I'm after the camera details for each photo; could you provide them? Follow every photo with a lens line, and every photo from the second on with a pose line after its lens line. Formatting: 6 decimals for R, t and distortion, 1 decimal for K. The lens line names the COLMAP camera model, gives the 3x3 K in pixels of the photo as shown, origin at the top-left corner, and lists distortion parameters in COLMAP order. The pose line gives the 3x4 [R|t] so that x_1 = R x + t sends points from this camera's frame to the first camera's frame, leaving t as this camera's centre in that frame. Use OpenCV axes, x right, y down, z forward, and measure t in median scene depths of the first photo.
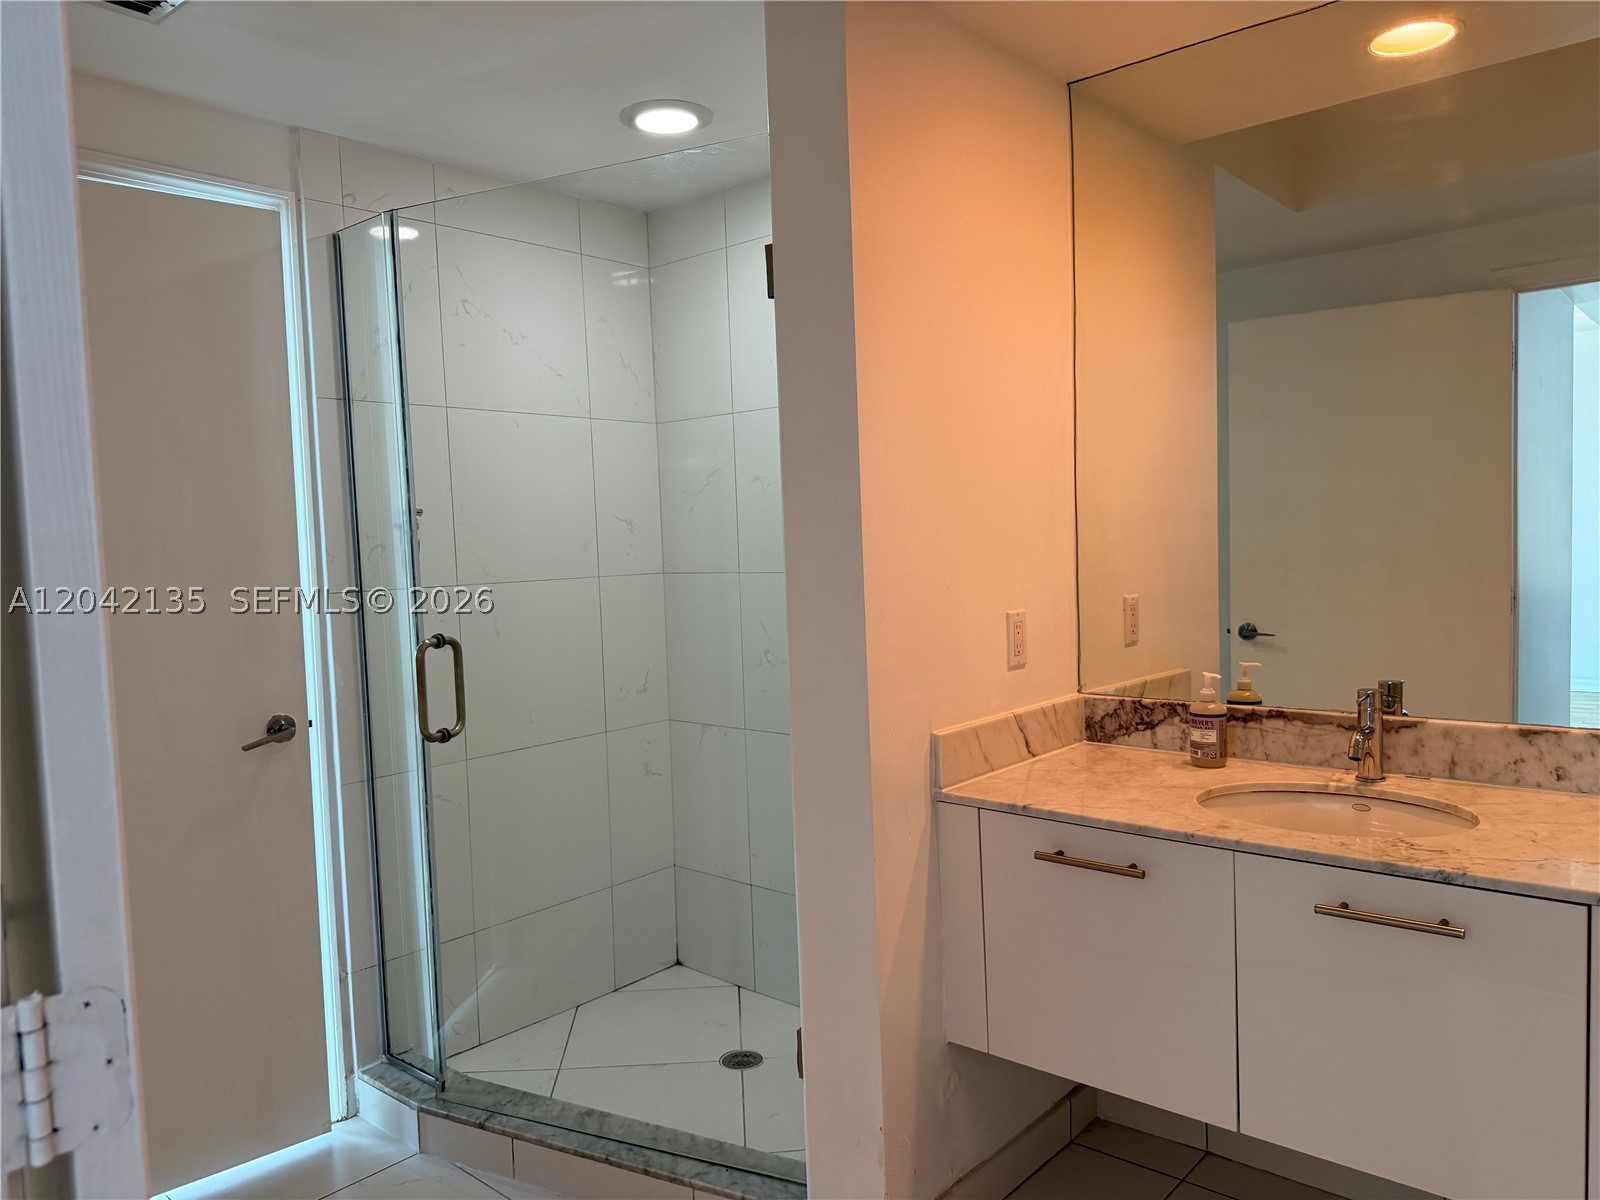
lens RADIAL K [[1119.4, 0, 794.9], [0, 1119.4, 609.4], [0, 0, 1]] dist [0.006064, 0.000022]
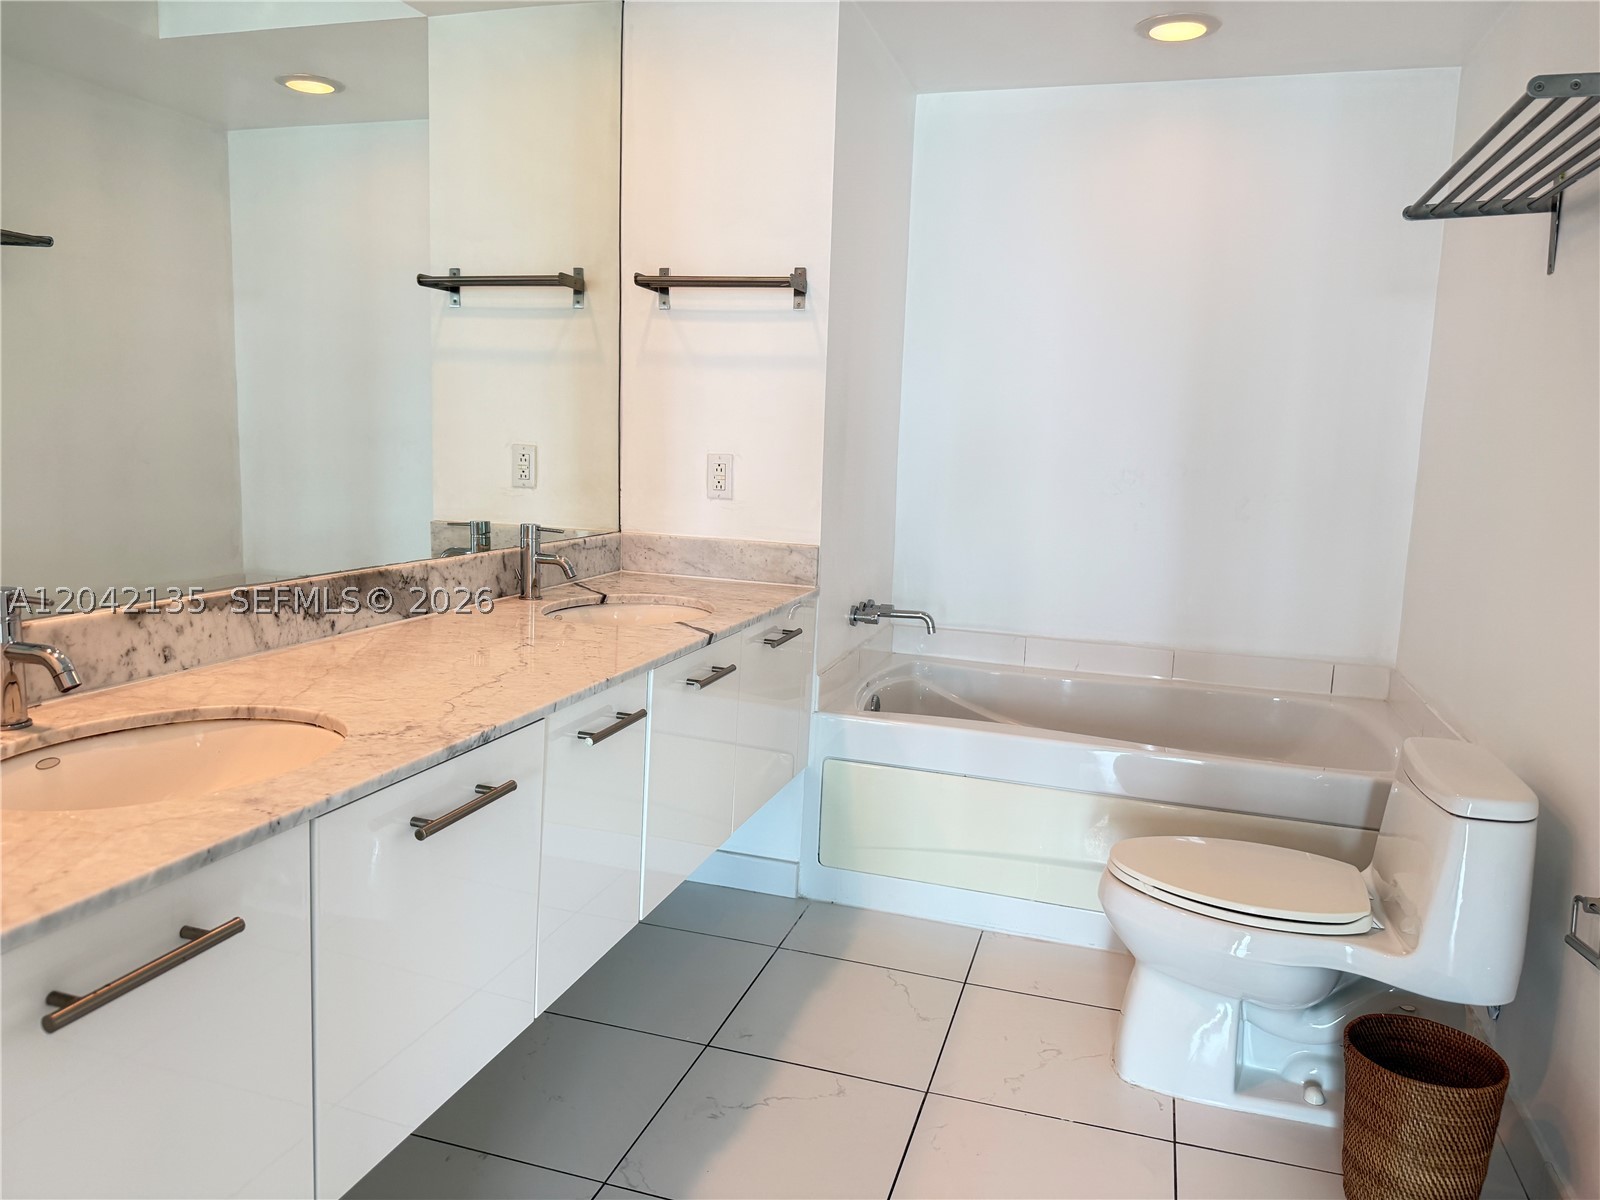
lens RADIAL K [[1119.4, 0, 794.9], [0, 1119.4, 609.4], [0, 0, 1]] dist [0.006064, 0.000022]
pose [[-0.408796, -0.117742, 0.904999, -0.282793], [0.035932, 0.988797, 0.144875, 0.006212], [-0.911918, 0.091743, -0.399985, 0.901974]]
